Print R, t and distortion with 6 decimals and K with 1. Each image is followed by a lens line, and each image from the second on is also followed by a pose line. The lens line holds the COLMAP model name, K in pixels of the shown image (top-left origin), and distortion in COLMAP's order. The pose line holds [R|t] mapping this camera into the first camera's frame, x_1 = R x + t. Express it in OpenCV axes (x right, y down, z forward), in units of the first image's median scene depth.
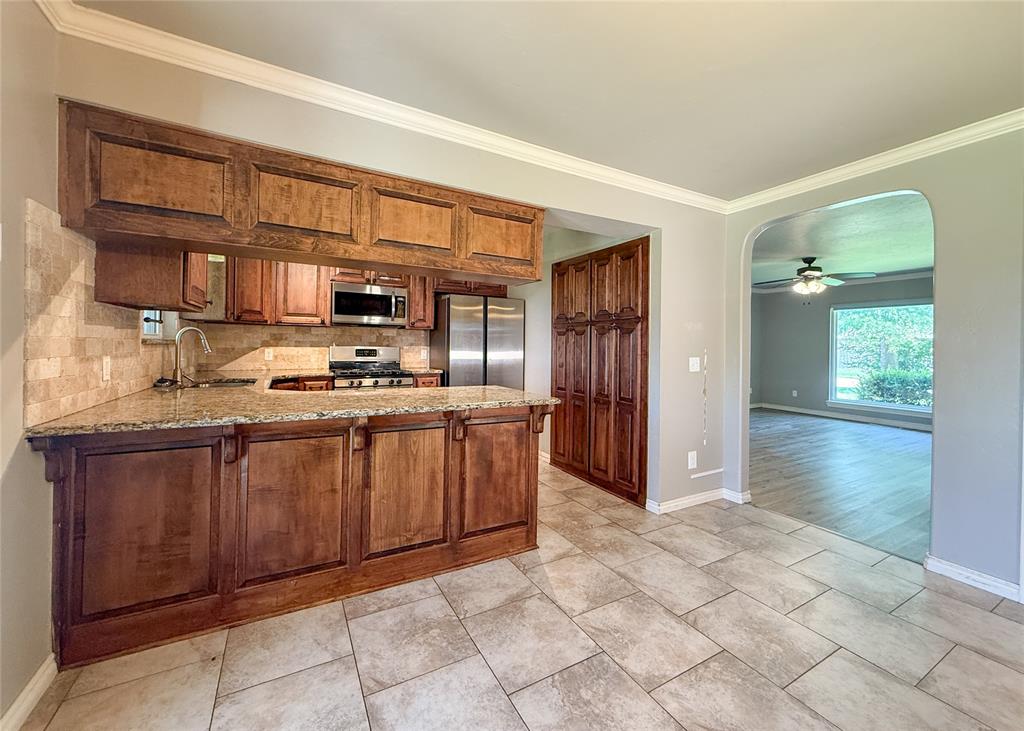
lens RADIAL K [[411.9, 0, 511.9], [0, 411.9, 343.5], [0, 0, 1]] dist [0.008721, 0.001923]
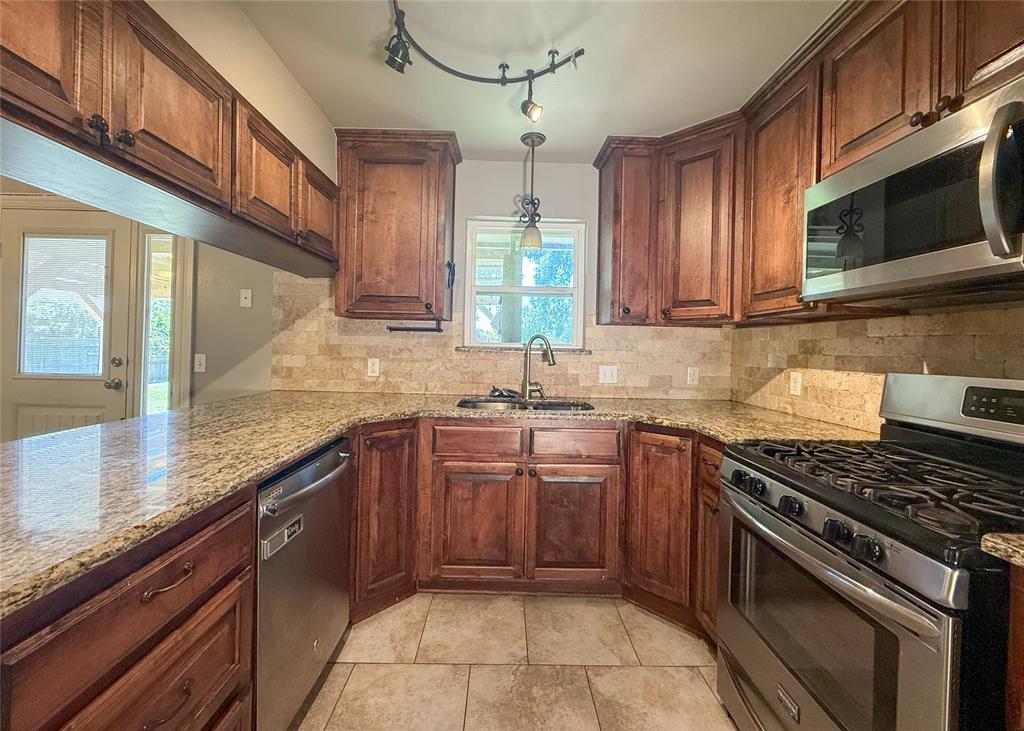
lens RADIAL K [[411.9, 0, 510.4], [0, 411.9, 345.5], [0, 0, 1]] dist [0.008721, 0.001923]
pose [[-0.478696, -0.027539, -0.877549, -0.005409], [-0.027700, 0.999484, -0.016256, -0.001627], [0.877544, 0.016526, -0.479211, 1.676150]]
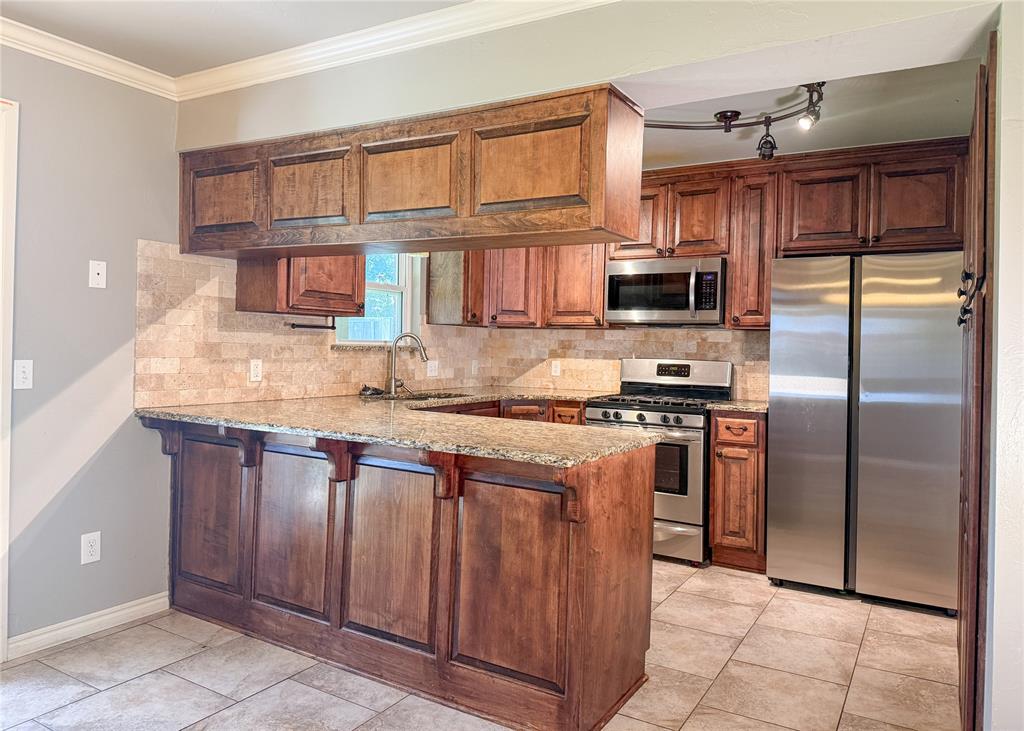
lens RADIAL K [[724.0, 0, 514.6], [0, 724.0, 345.7], [0, 0, 1]] dist [0.053738, -0.025350]
pose [[0.506131, -0.003807, -0.862448, 0.879562], [-0.014584, 0.999809, -0.012972, 0.006979], [0.862333, 0.019143, 0.505980, 0.498914]]
